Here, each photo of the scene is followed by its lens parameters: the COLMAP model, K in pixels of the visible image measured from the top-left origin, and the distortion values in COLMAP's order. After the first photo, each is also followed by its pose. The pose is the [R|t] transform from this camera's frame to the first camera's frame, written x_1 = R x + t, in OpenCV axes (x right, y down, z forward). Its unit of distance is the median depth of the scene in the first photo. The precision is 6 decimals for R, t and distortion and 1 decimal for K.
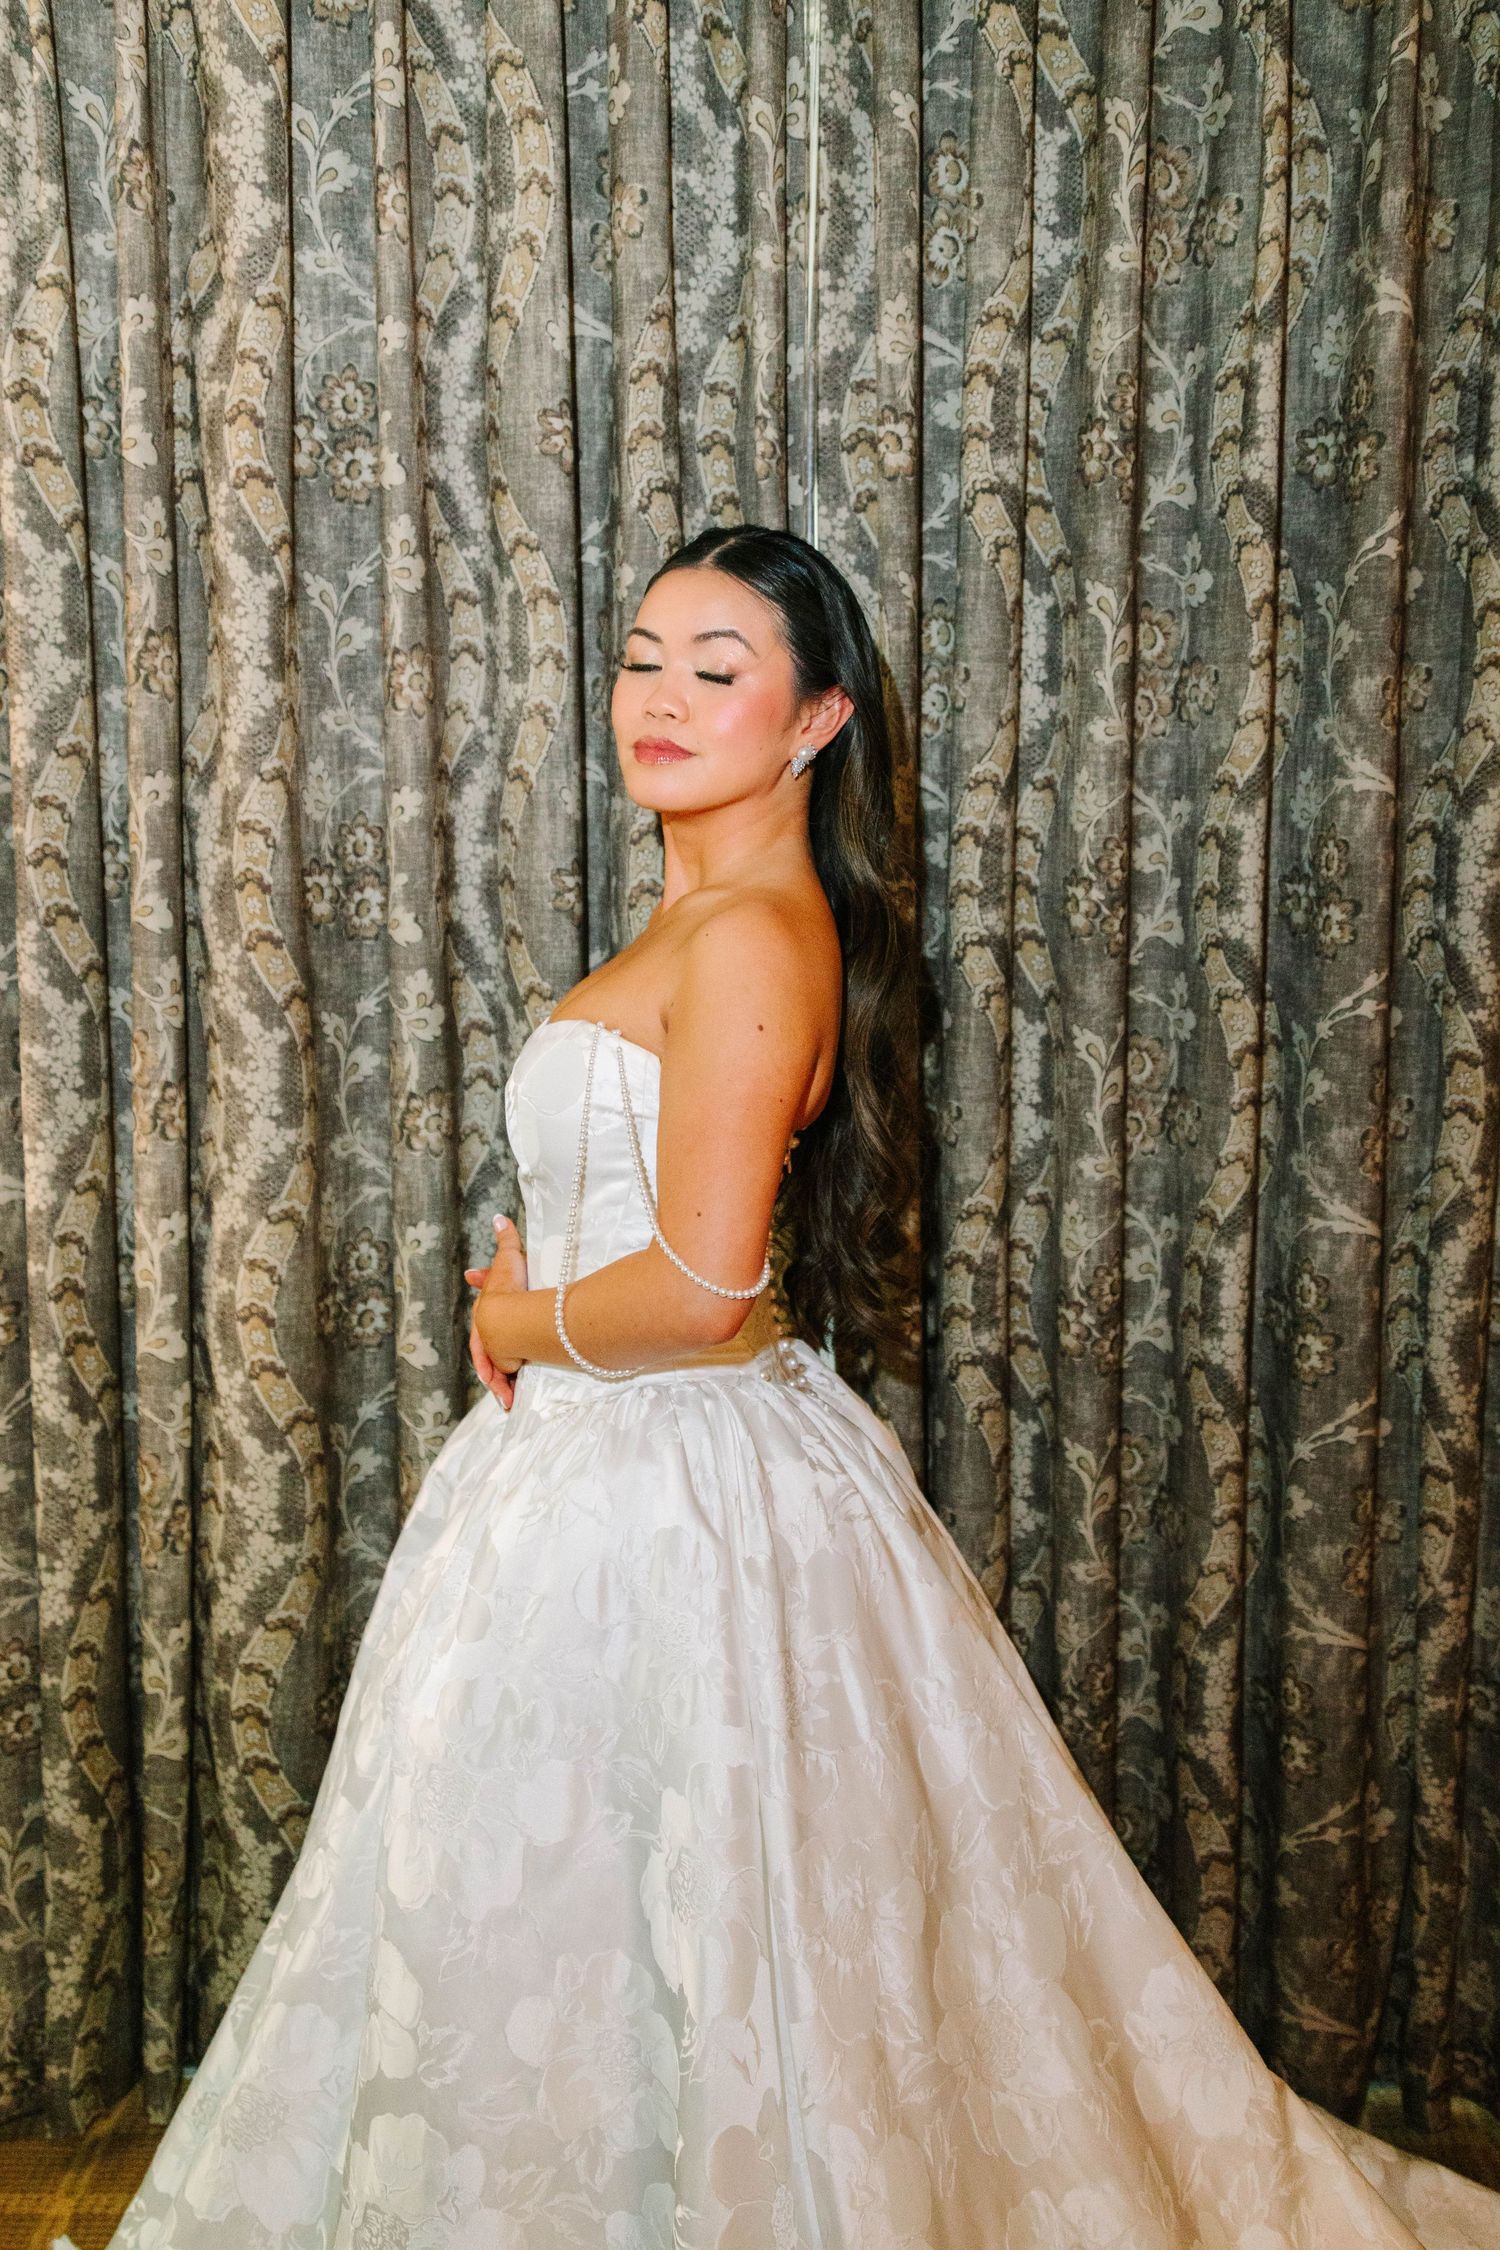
lens RADIAL K [[2174.9, 0, 750.6], [0, 2174.9, 1127.4], [0, 0, 1]] dist [0.042091, 0.000000]
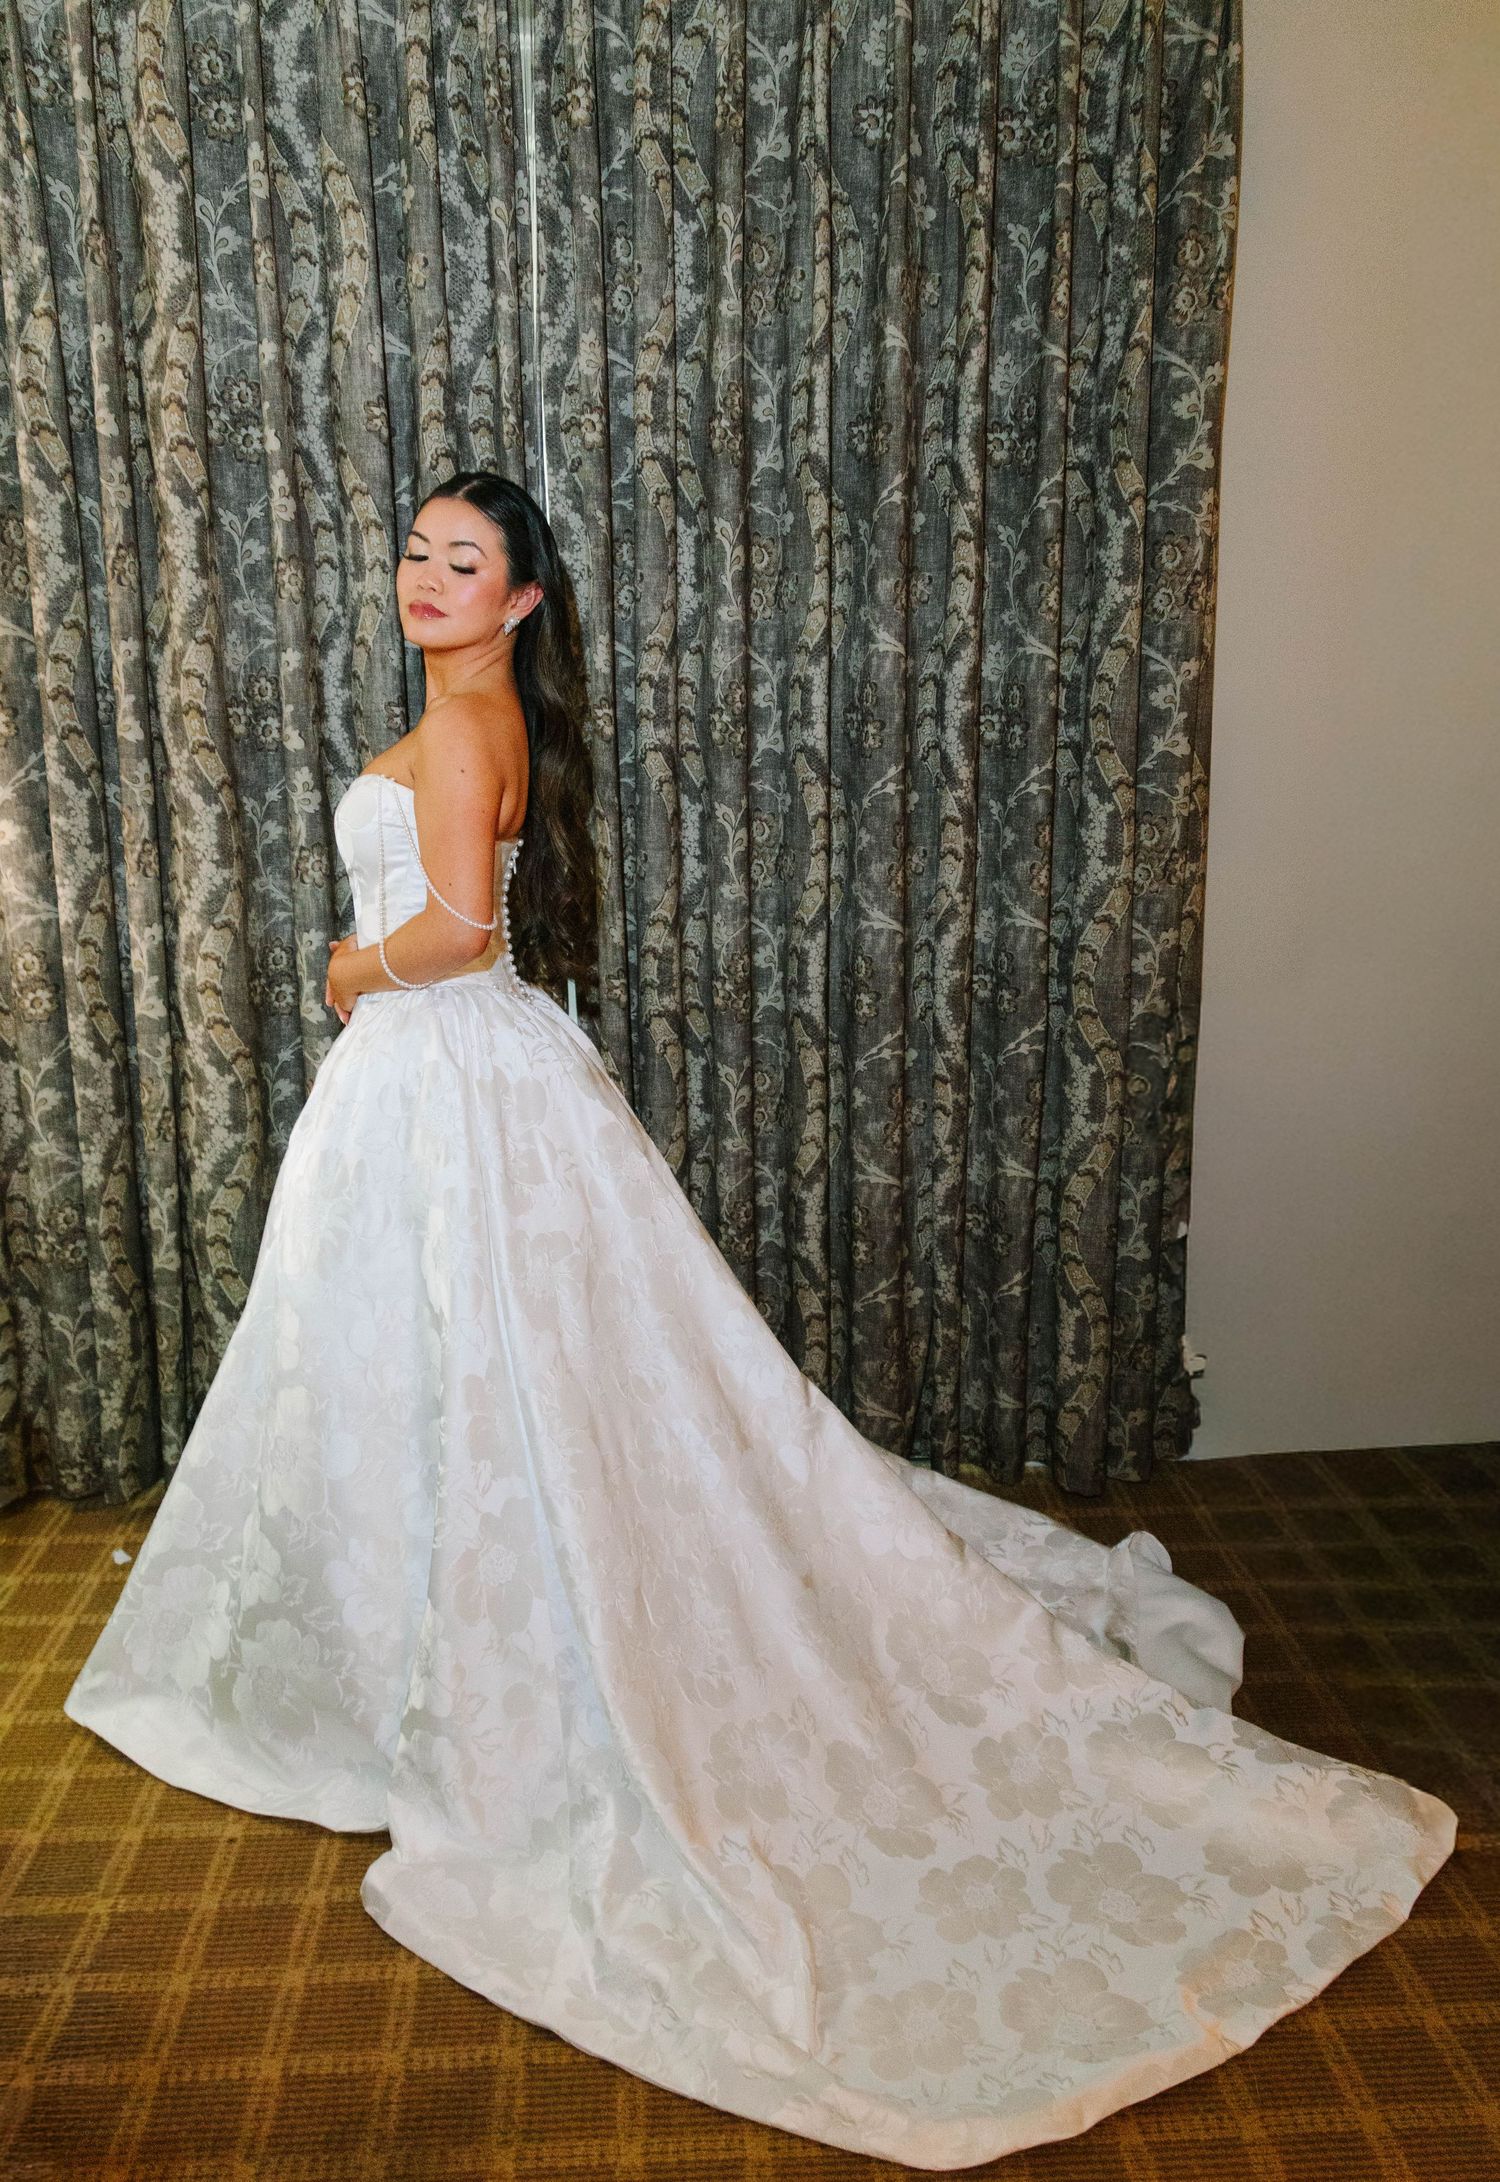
lens RADIAL K [[1709.4, 0, 737.8], [0, 1709.4, 1176.7], [0, 0, 1]] dist [0.013730, 0.018745]
pose [[0.997566, -0.020397, 0.066682, 0.075791], [0.013424, 0.994549, 0.103400, 0.100721], [-0.068428, -0.102253, 0.992402, -0.298253]]
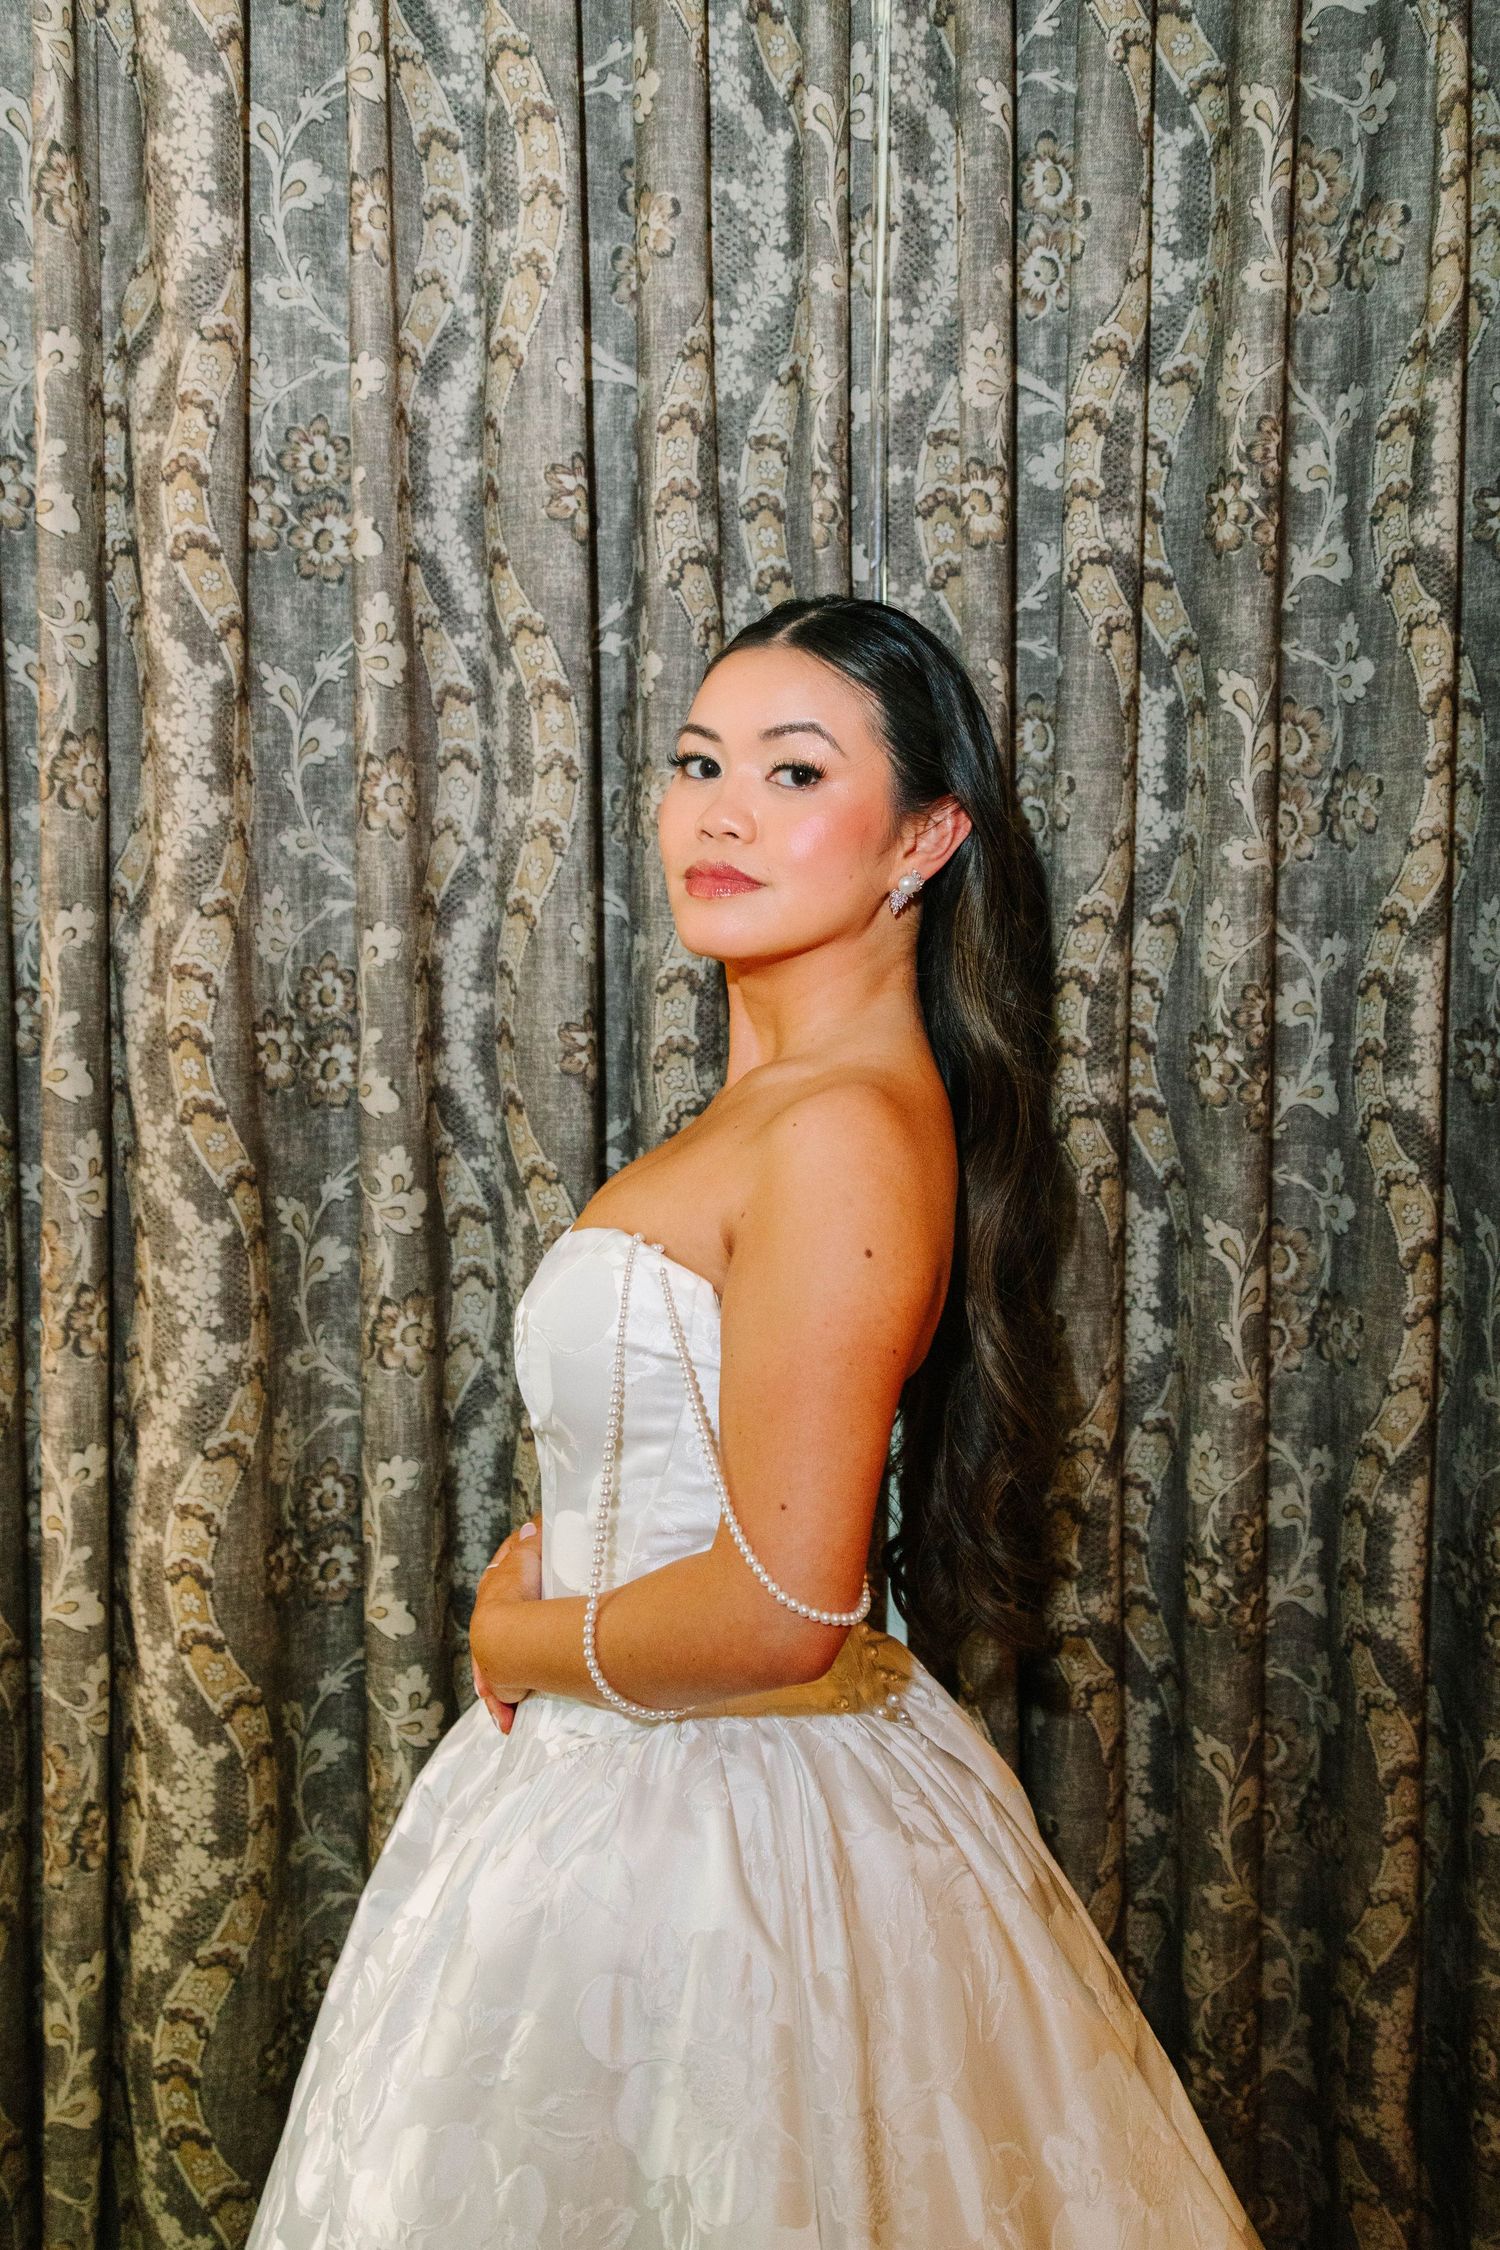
lens RADIAL K [[2174.9, 0, 739.8], [0, 2174.9, 1134.9], [0, 0, 1]] dist [0.042091, 0.000000]
pose [[0.999881, 0.000901, -0.015368, -0.011547], [-0.001725, 0.998556, -0.053699, -0.033544], [0.015298, 0.053720, 0.998439, 0.193221]]
